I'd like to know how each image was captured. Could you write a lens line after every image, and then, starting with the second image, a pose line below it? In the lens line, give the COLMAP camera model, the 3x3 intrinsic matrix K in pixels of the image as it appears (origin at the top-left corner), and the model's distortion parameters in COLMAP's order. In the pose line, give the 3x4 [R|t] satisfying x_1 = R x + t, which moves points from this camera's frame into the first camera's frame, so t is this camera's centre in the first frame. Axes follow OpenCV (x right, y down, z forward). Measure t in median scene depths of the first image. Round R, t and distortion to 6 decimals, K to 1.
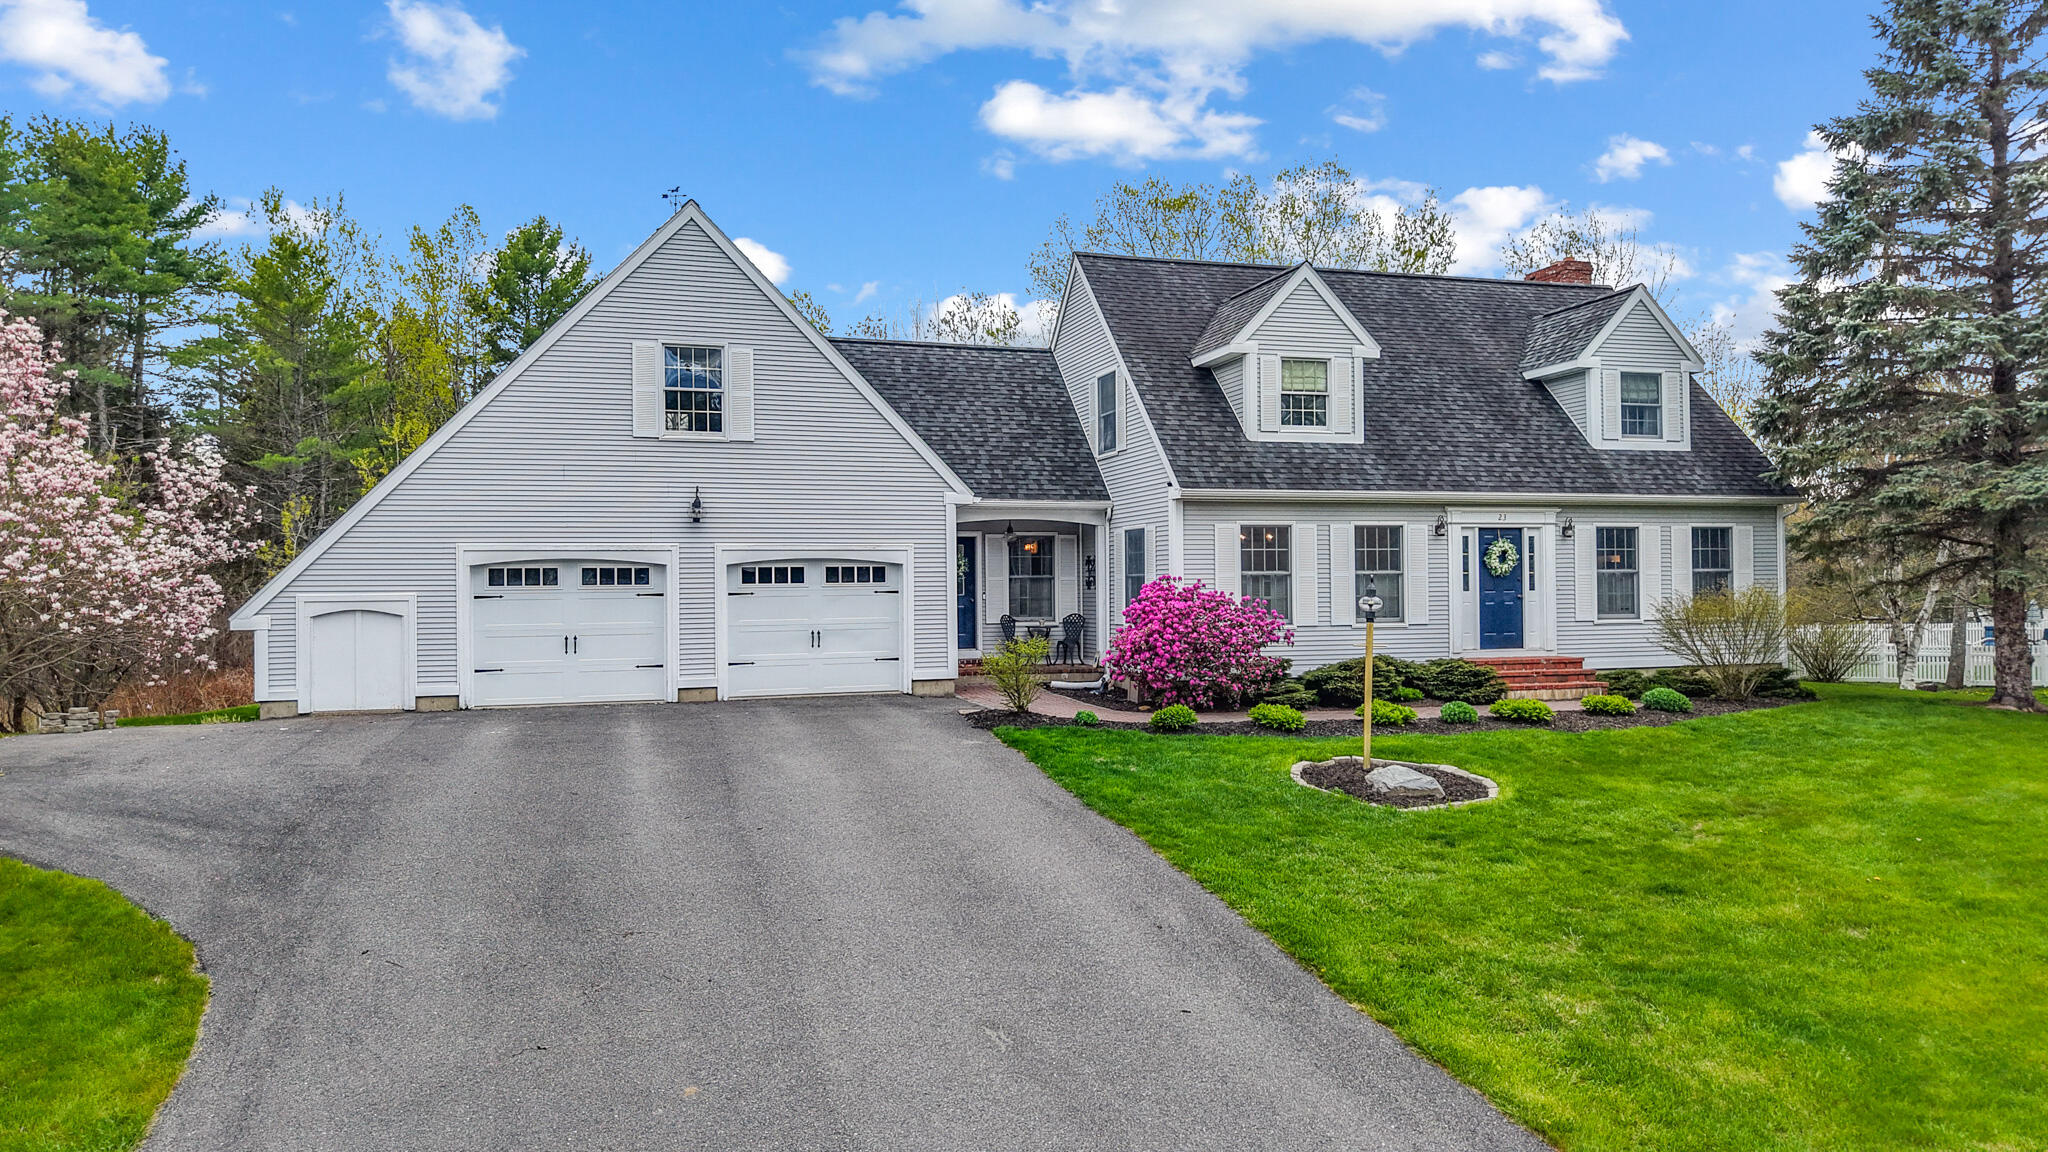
lens RADIAL K [[1382.6, 0, 1028.5], [0, 1382.6, 575.0], [0, 0, 1]] dist [0.012847, -0.009235]
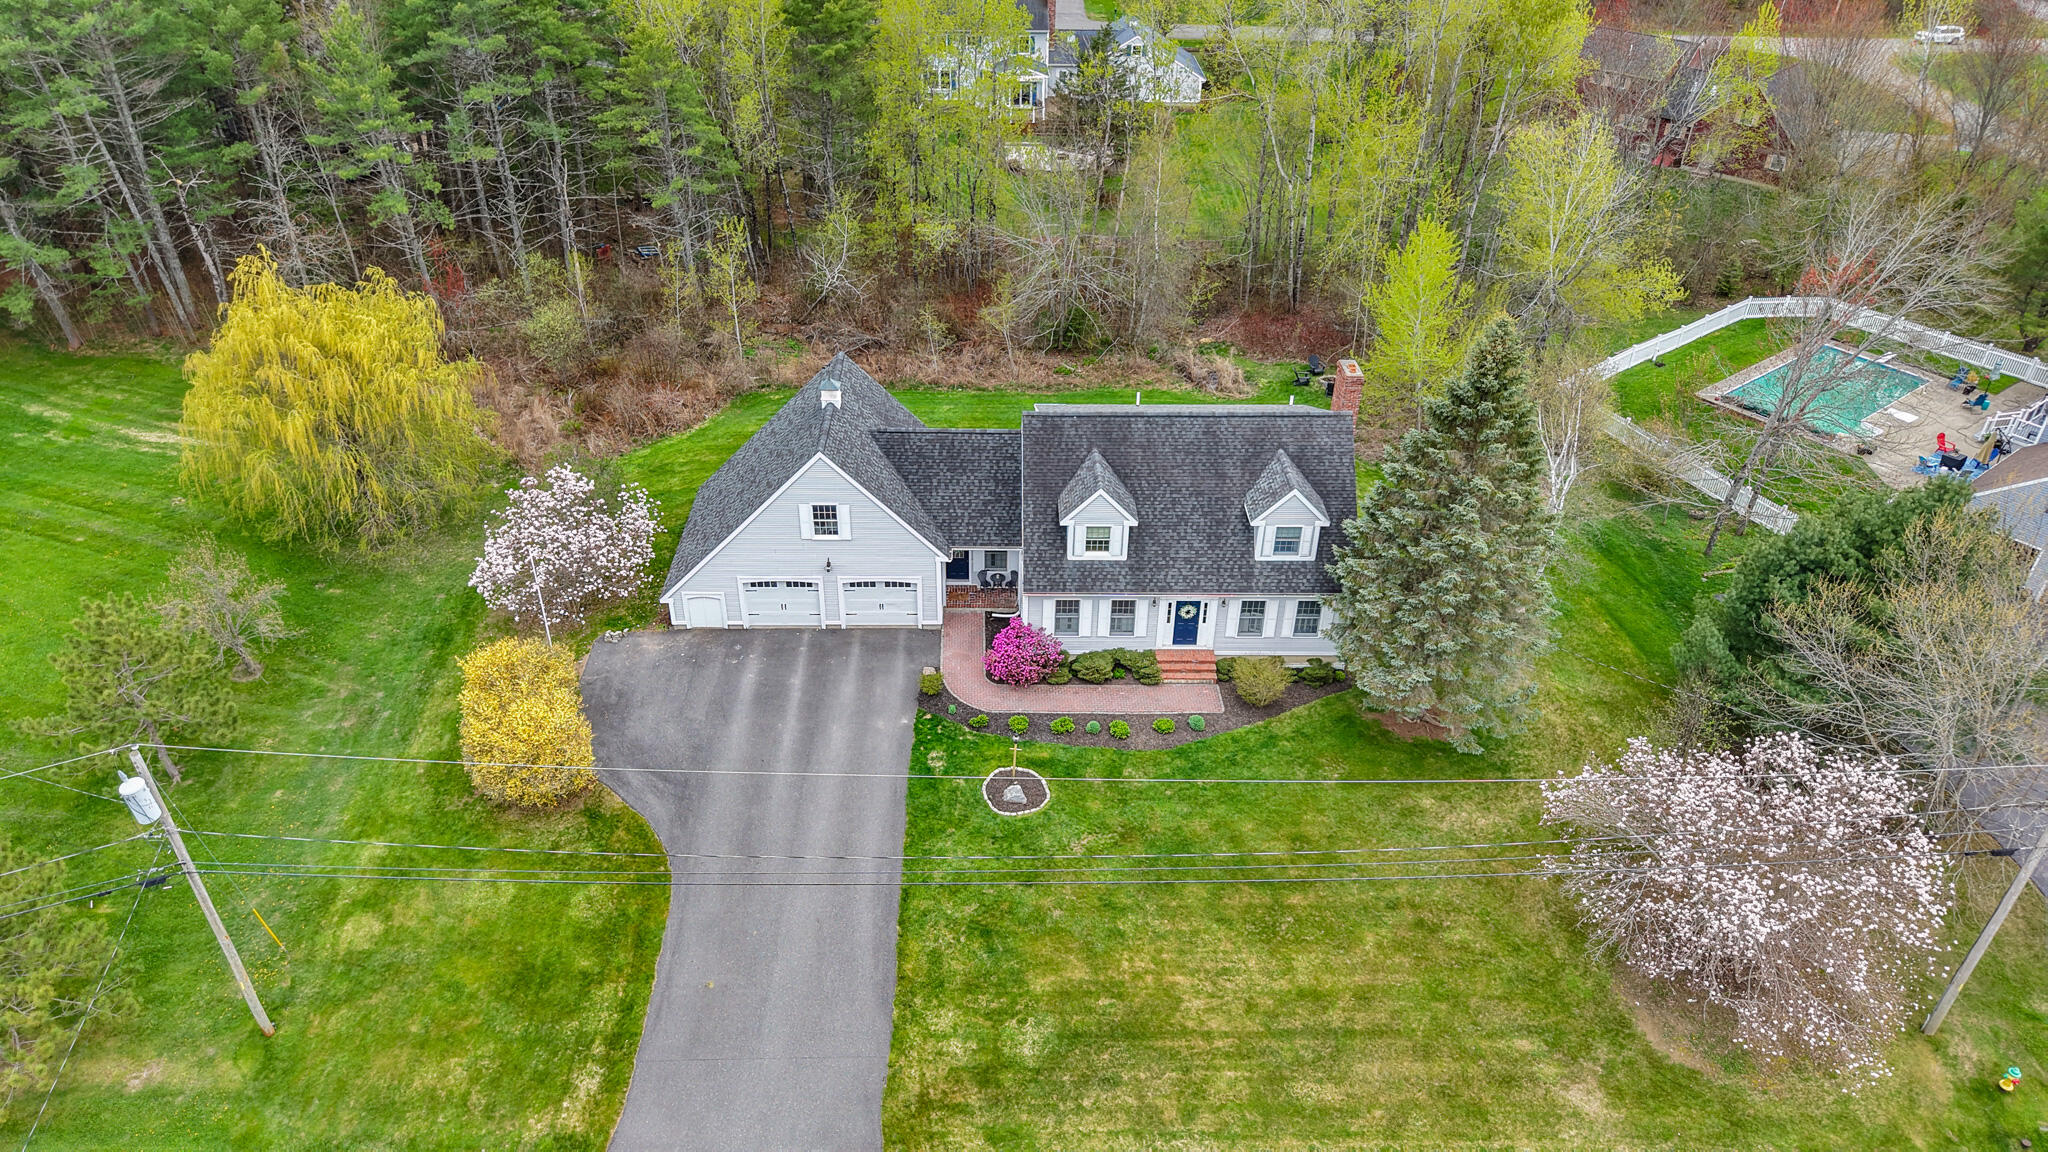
lens RADIAL K [[1382.6, 0, 1023.0], [0, 1382.6, 556.0], [0, 0, 1]] dist [0.012847, -0.009235]
pose [[0.959285, 0.177215, -0.219925, 0.567221], [-0.024960, 0.828807, 0.558977, -1.312411], [0.281335, -0.530729, 0.799486, -0.763261]]
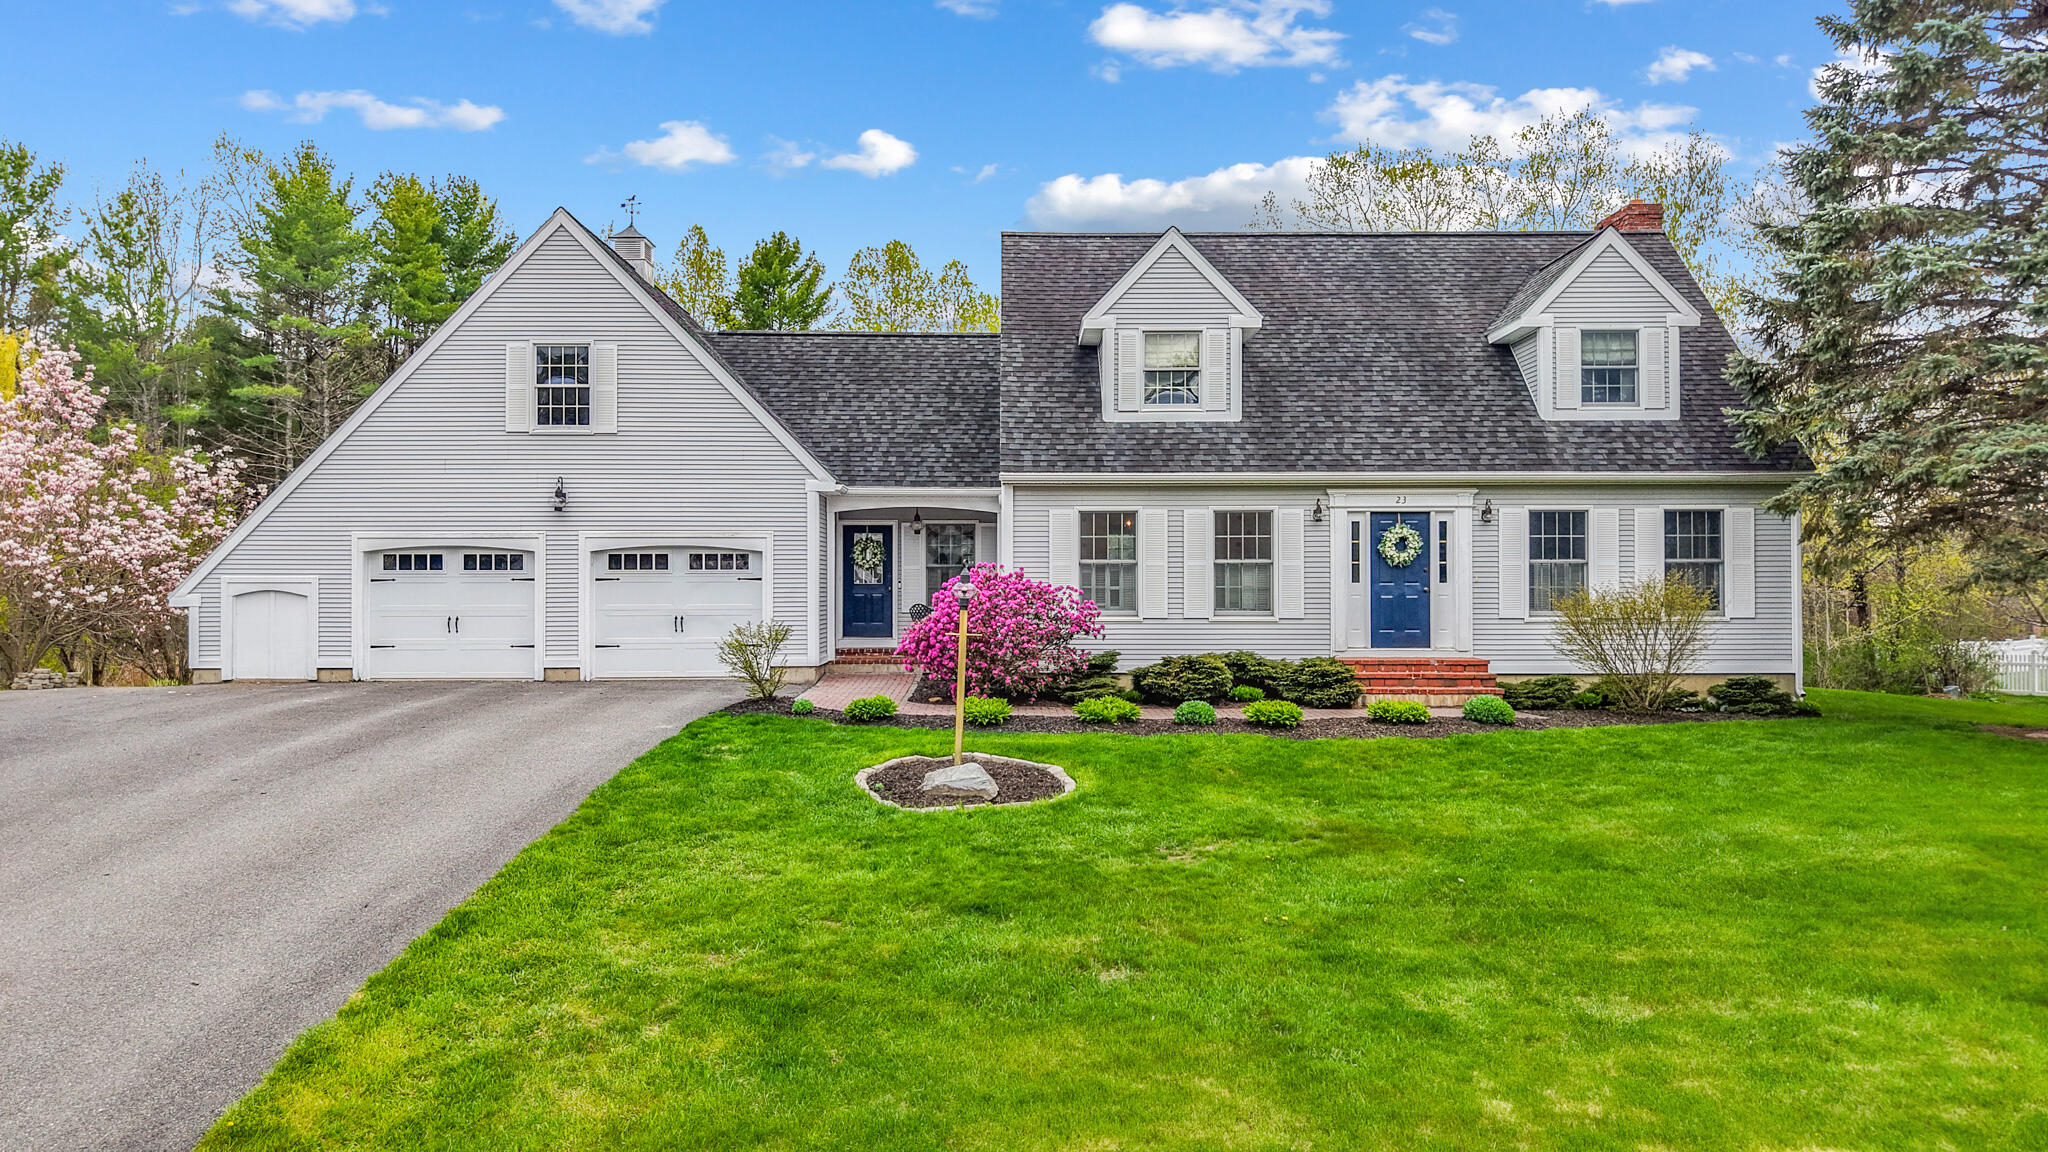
lens RADIAL K [[1382.6, 0, 1026.1], [0, 1382.6, 572.4], [0, 0, 1]] dist [0.012847, -0.009235]
pose [[0.956289, 0.005555, -0.292371, 0.380982], [-0.004916, 0.999984, 0.002921, 0.003543], [0.292382, -0.001356, 0.956301, 0.081493]]
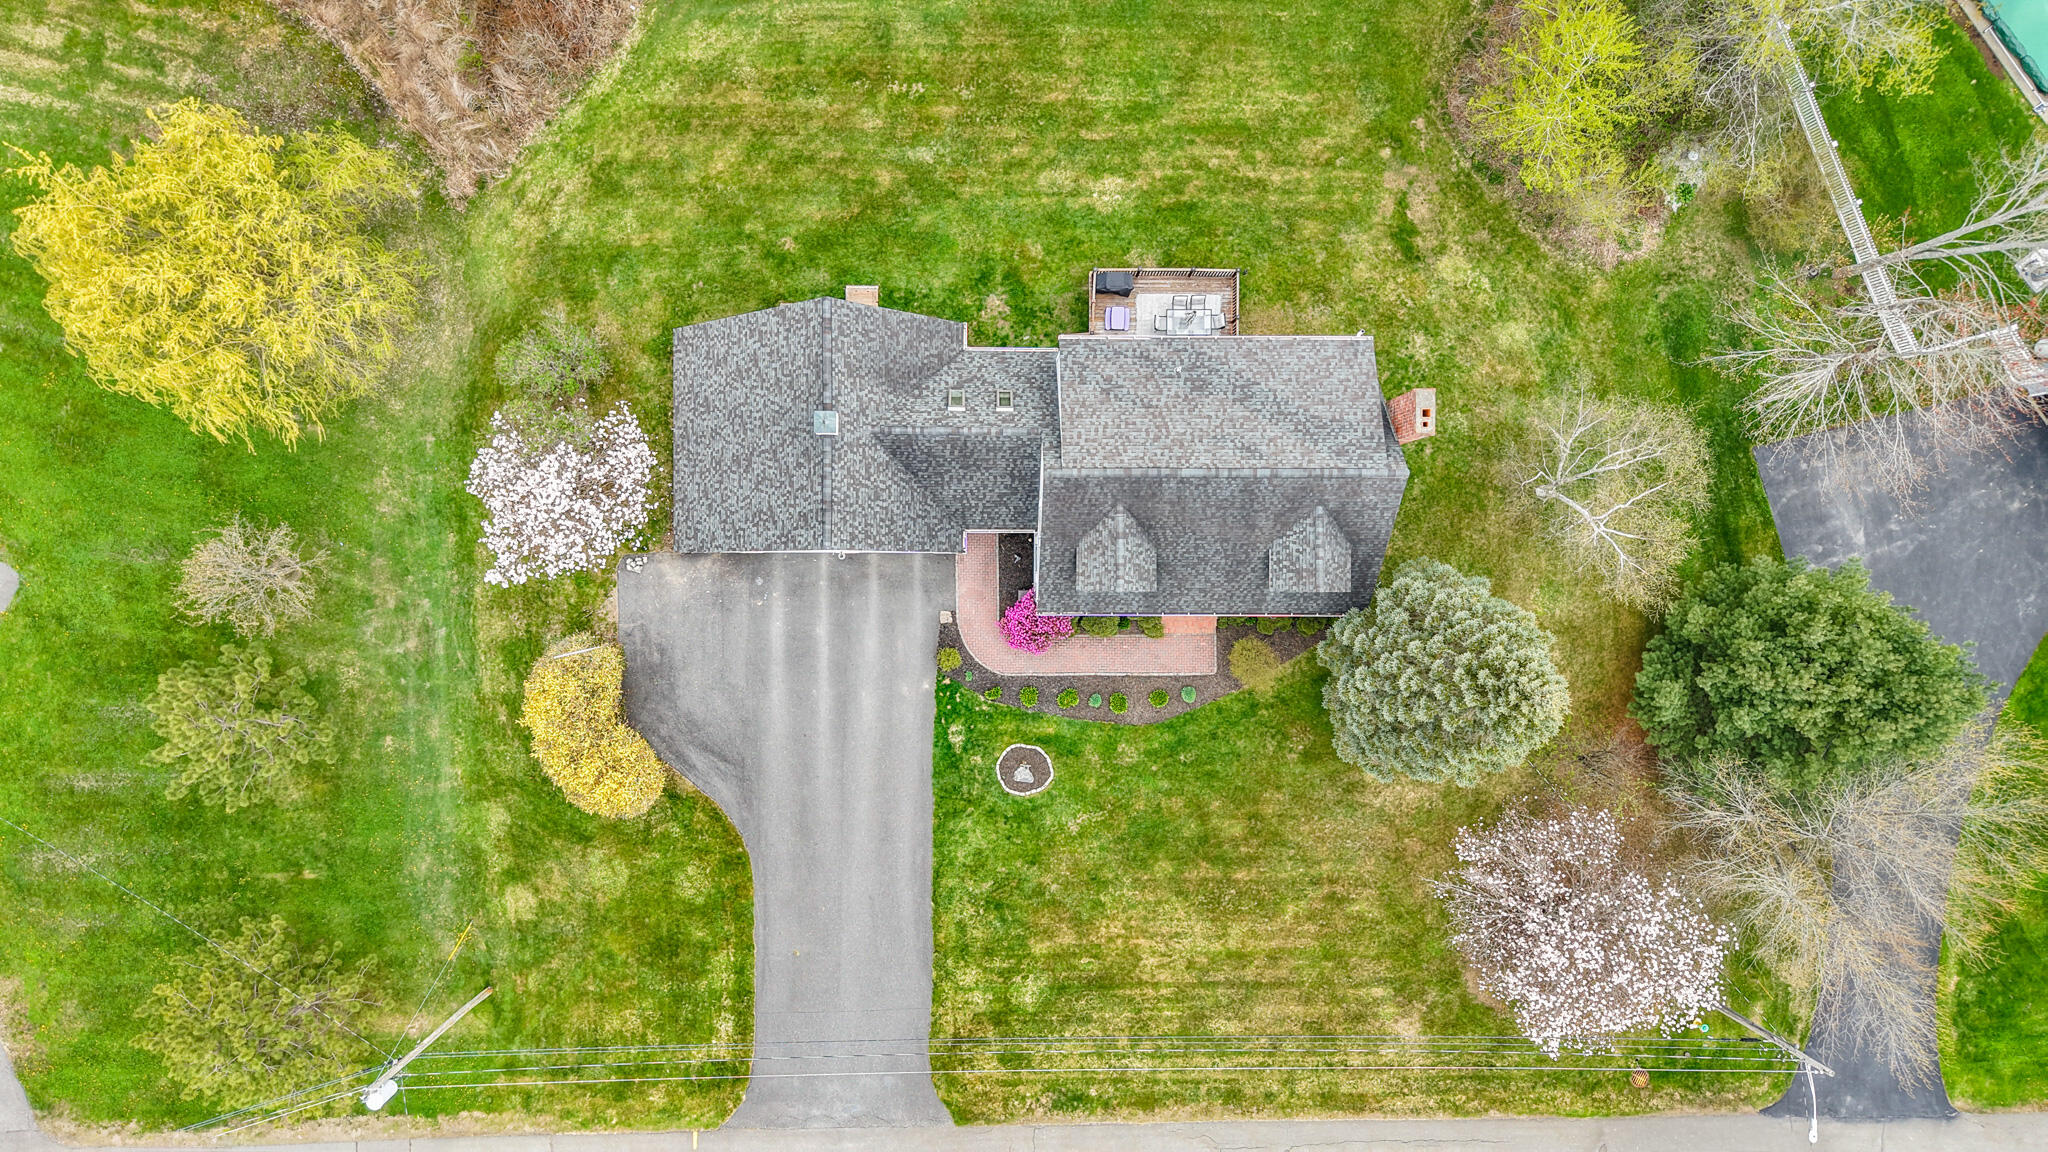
lens RADIAL K [[1382.6, 0, 1021.4], [0, 1382.6, 568.7], [0, 0, 1]] dist [0.012847, -0.009235]
pose [[0.952302, 0.301956, 0.044087, -0.039846], [-0.042715, -0.011149, 0.999025, -2.267101], [0.302153, -0.953257, 0.002281, 0.986371]]
